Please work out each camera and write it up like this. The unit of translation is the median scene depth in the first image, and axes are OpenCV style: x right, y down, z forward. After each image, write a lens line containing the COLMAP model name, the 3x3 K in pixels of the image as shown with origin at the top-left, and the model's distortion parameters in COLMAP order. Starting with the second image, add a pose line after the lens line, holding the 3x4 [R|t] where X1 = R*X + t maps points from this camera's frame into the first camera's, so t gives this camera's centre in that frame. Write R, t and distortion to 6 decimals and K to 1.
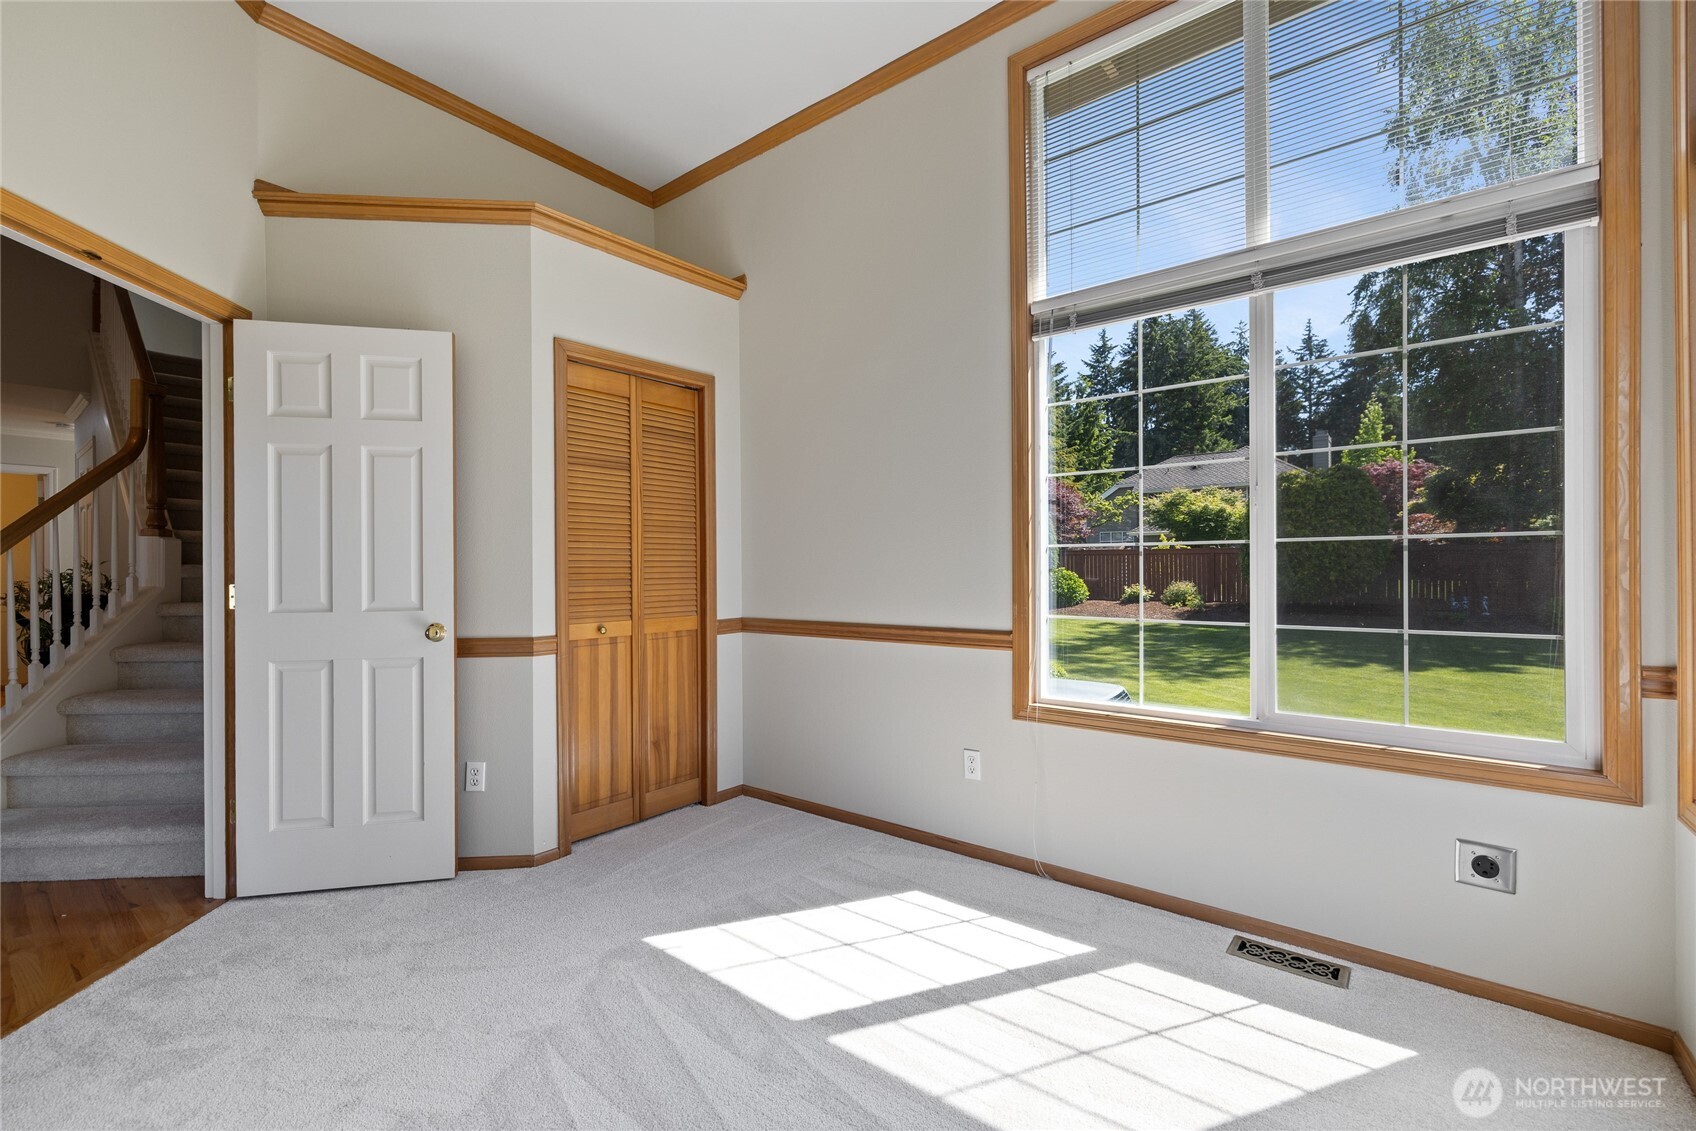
lens RADIAL K [[716.4, 0, 820.2], [0, 716.4, 573.7], [0, 0, 1]] dist [-0.001158, 0.000838]
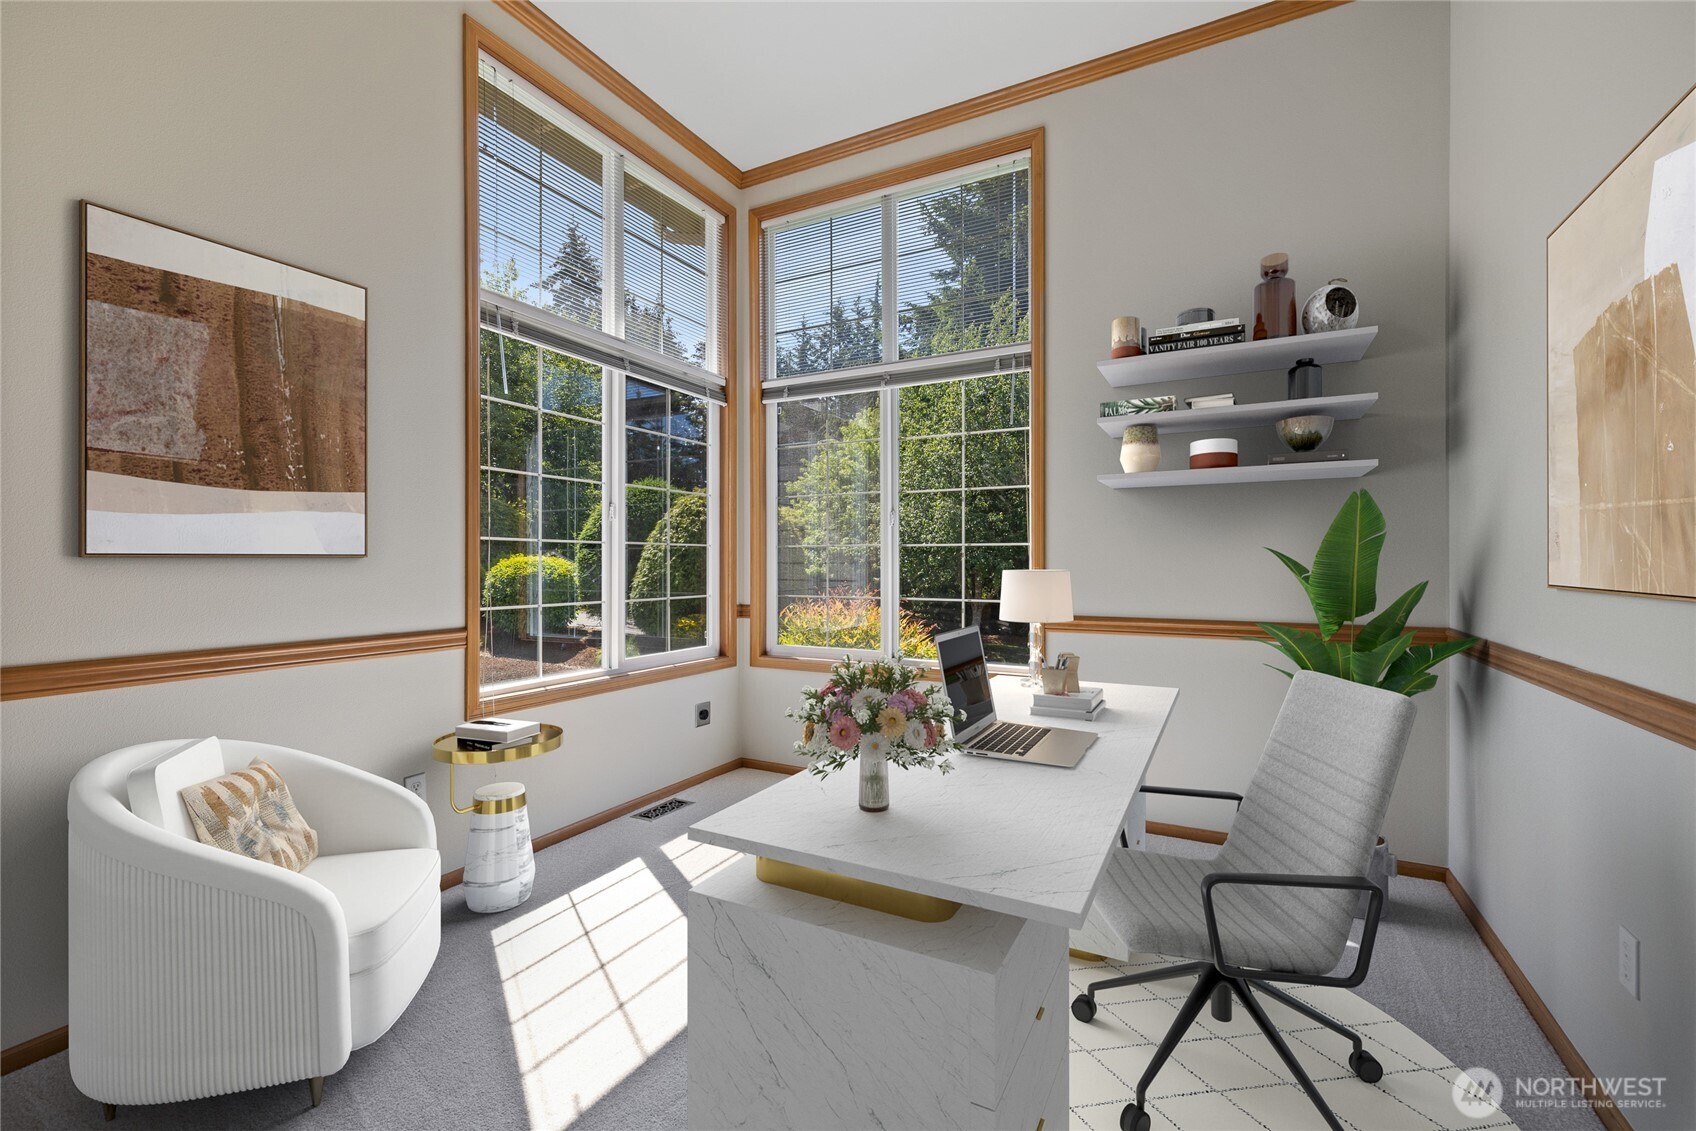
lens RADIAL K [[716.4, 0, 840.4], [0, 716.4, 566.8], [0, 0, 1]] dist [-0.001158, 0.000838]
pose [[-0.198725, -0.000407, 0.980055, -1.081448], [0.006556, 0.999977, 0.001745, 0.000884], [-0.980033, 0.006772, -0.198718, 1.018725]]
